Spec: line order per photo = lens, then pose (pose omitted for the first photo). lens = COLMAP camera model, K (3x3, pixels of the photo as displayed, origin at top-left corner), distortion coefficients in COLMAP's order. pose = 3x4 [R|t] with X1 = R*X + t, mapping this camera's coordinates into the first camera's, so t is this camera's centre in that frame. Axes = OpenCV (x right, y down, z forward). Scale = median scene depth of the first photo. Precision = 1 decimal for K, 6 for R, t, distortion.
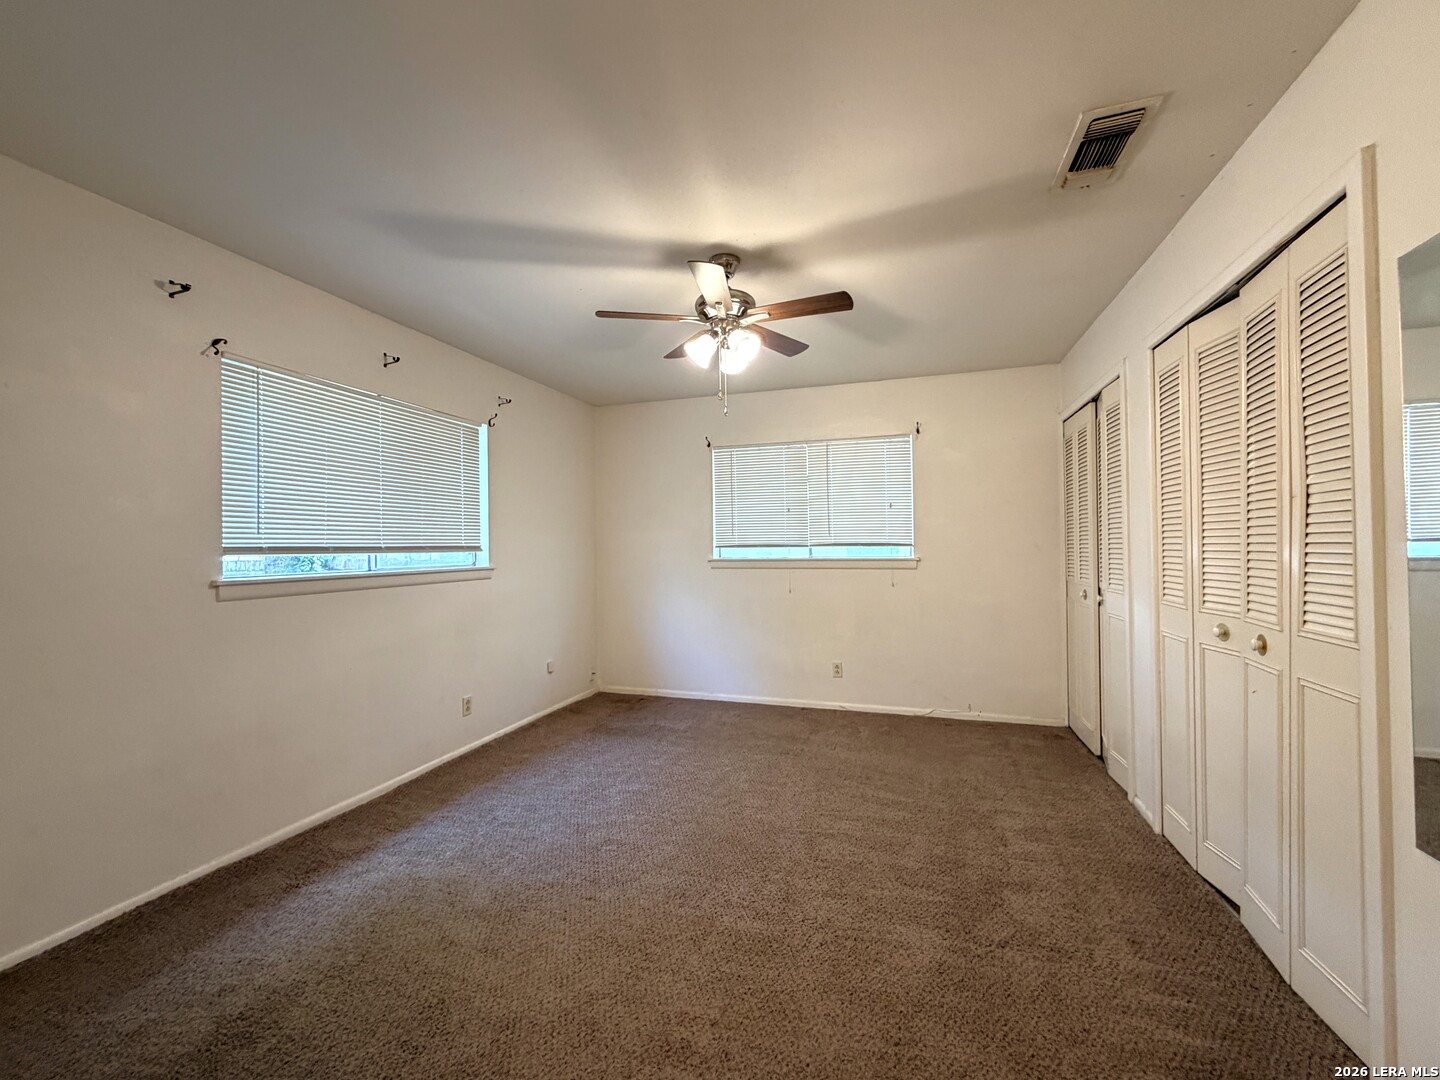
lens RADIAL K [[577.5, 0, 709.4], [0, 577.5, 544.4], [0, 0, 1]] dist [0.000237, 0.000525]
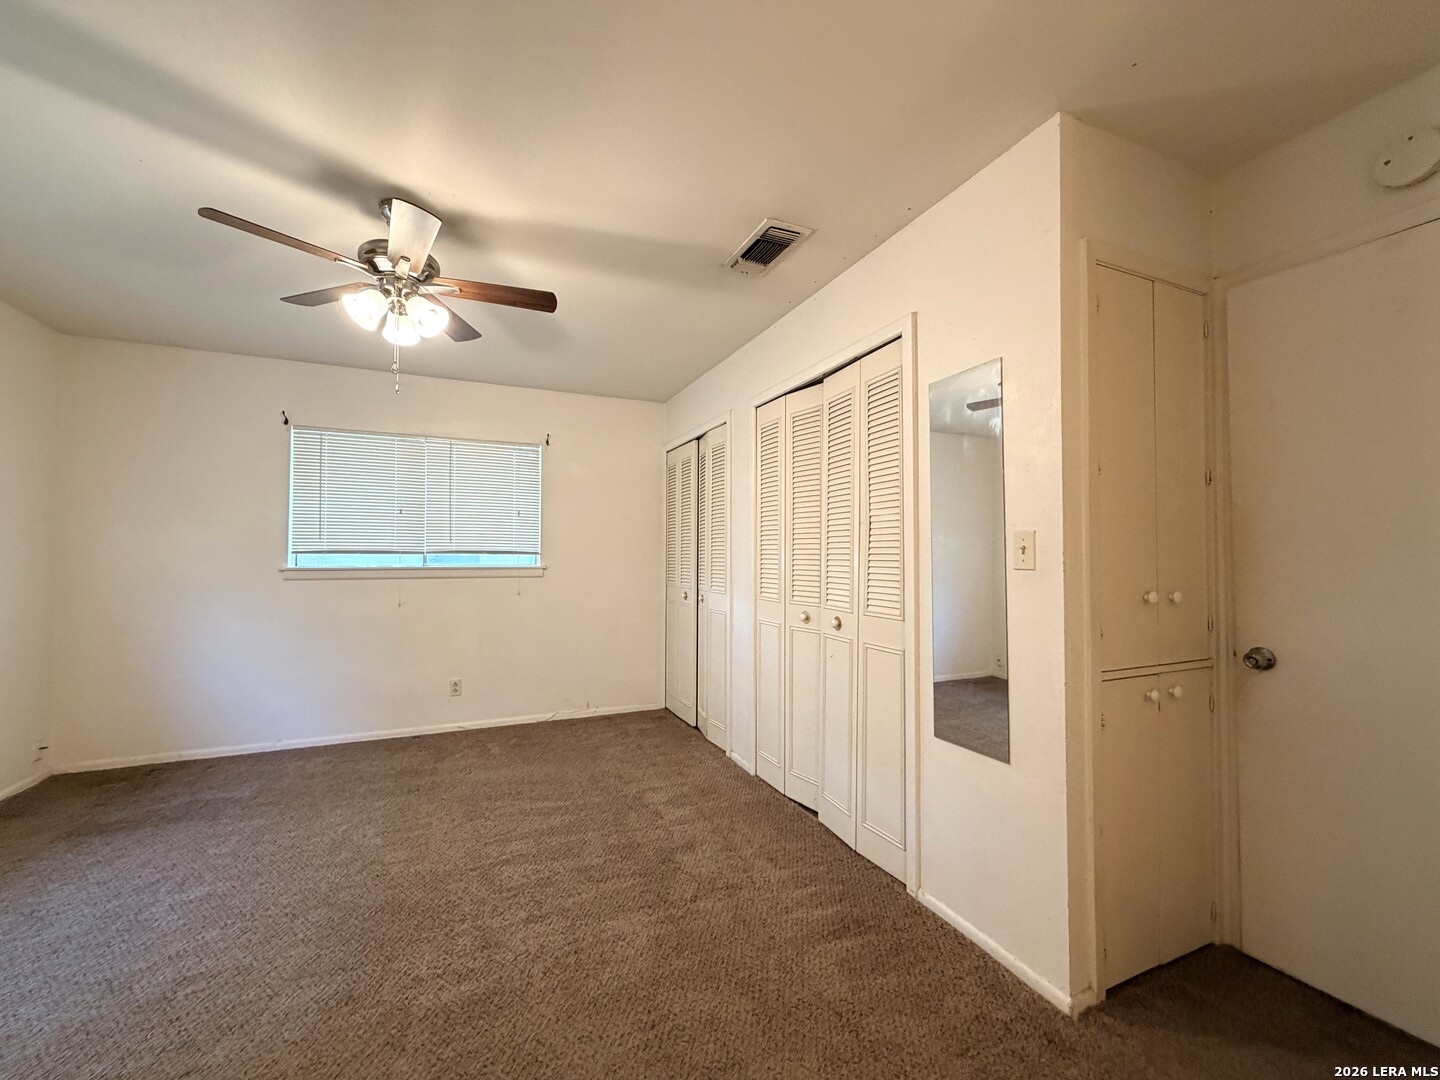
lens RADIAL K [[577.5, 0, 706.2], [0, 577.5, 542.8], [0, 0, 1]] dist [0.000237, 0.000525]
pose [[0.750586, 0.026775, 0.660230, -0.180943], [-0.013269, 0.999588, -0.025452, 0.007938], [-0.660640, 0.010344, 0.750632, 0.080805]]
